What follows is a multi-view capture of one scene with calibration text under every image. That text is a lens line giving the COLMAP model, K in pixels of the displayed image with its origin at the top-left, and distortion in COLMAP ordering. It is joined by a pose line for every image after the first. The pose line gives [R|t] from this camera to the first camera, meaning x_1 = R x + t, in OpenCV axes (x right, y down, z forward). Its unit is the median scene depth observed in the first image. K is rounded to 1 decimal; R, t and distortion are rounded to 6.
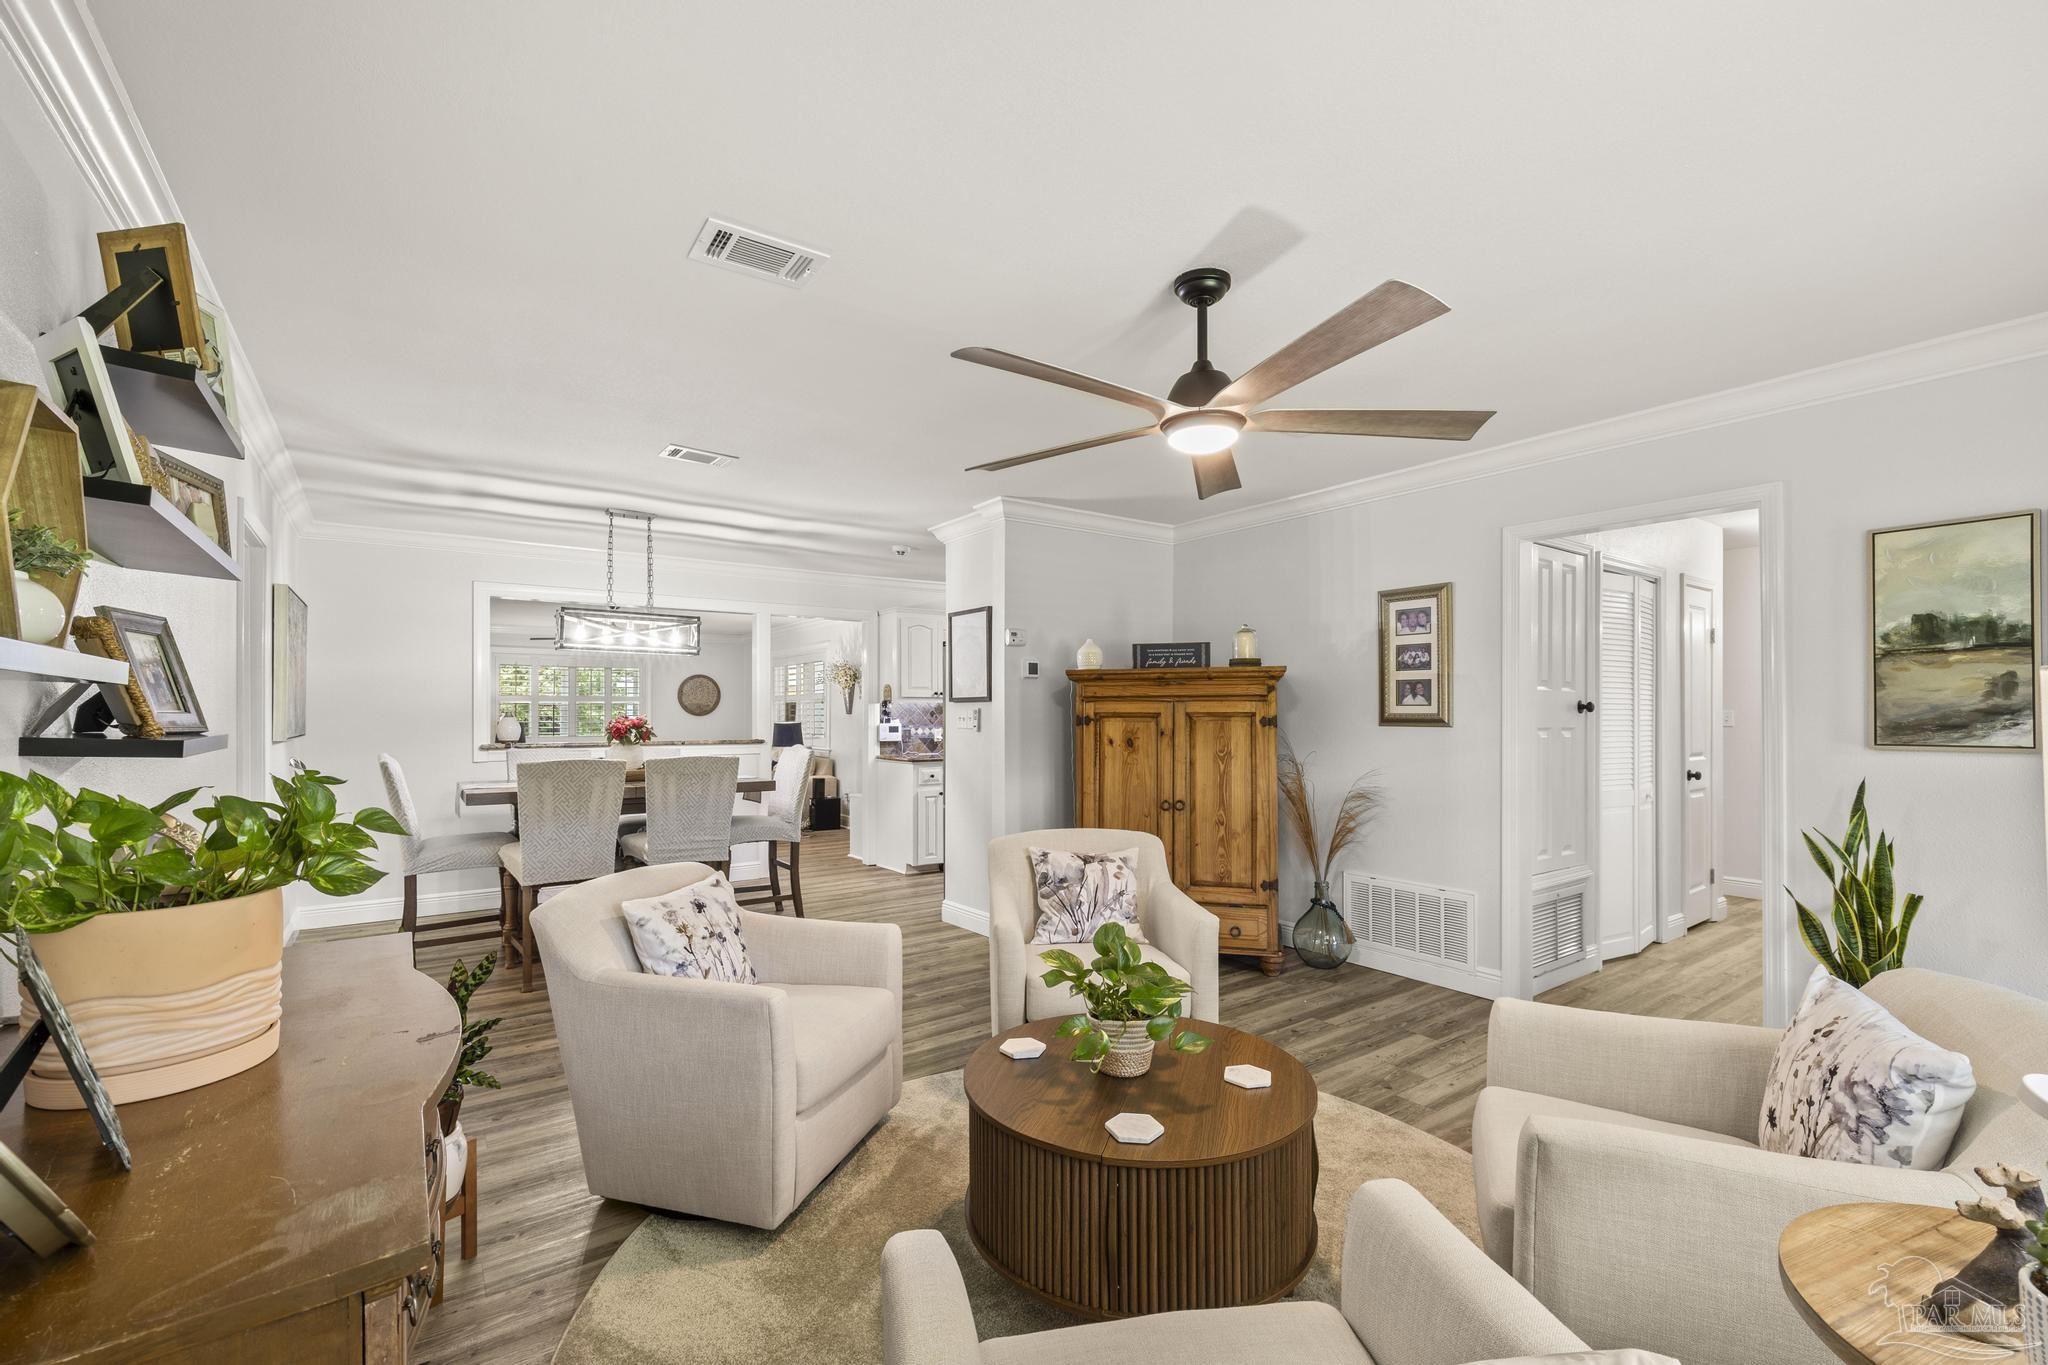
lens RADIAL K [[873.4, 0, 994.2], [0, 873.4, 710.3], [0, 0, 1]] dist [0.000674, 0.000096]
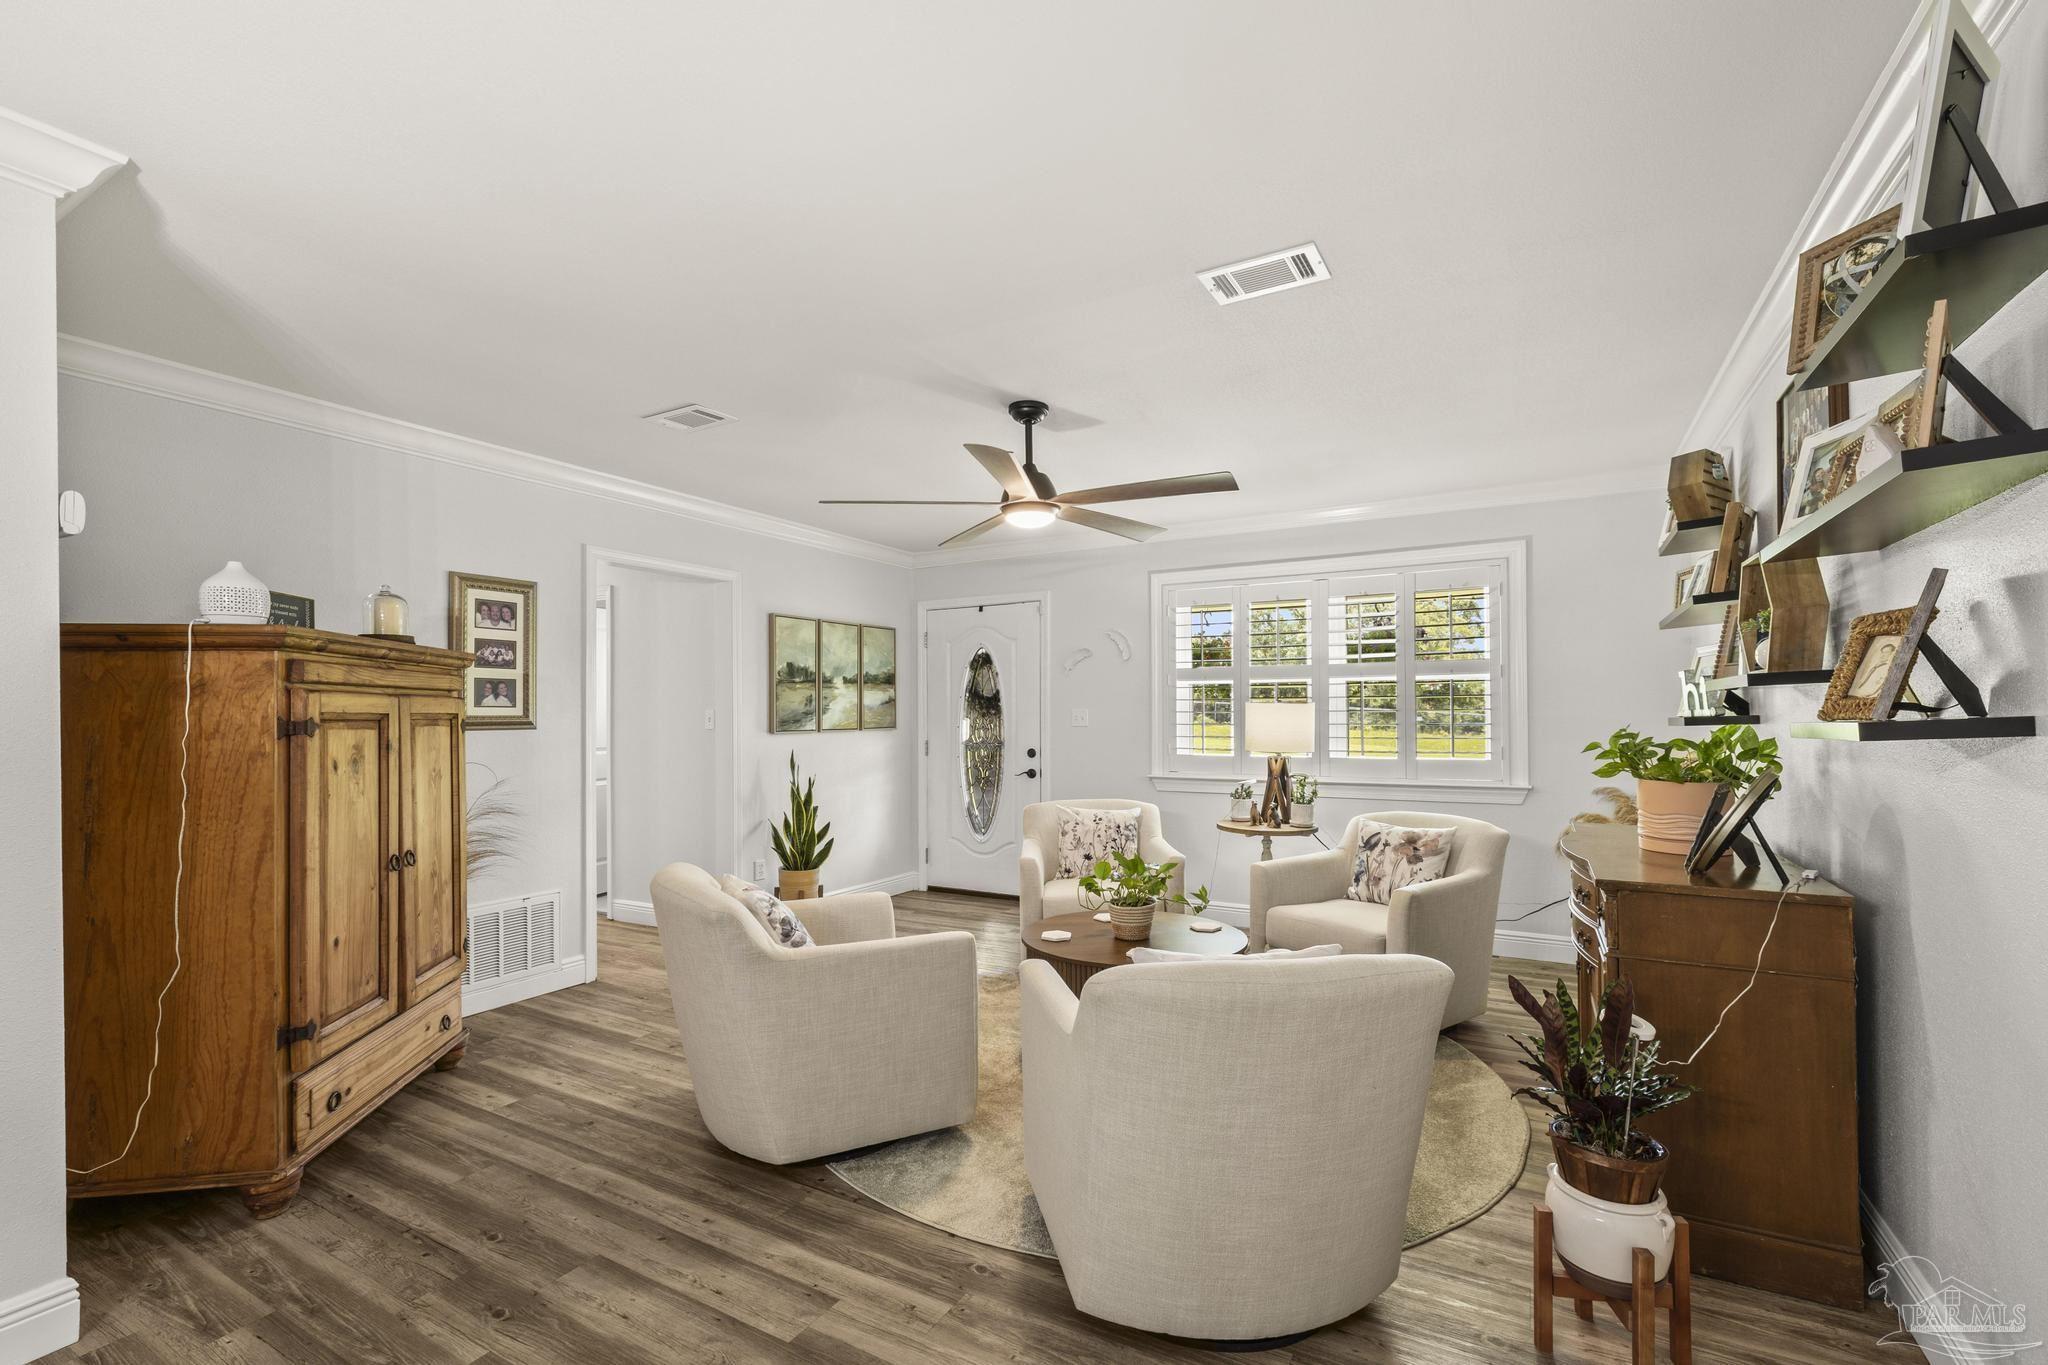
lens RADIAL K [[856.3, 0, 1024.9], [0, 856.3, 705.7], [0, 0, 1]] dist [0.001122, 0.000376]
pose [[-0.437892, 0.010972, 0.898961, -0.573974], [0.003170, 0.999938, -0.010660, 0.004572], [-0.899022, -0.001819, -0.437900, 0.908177]]
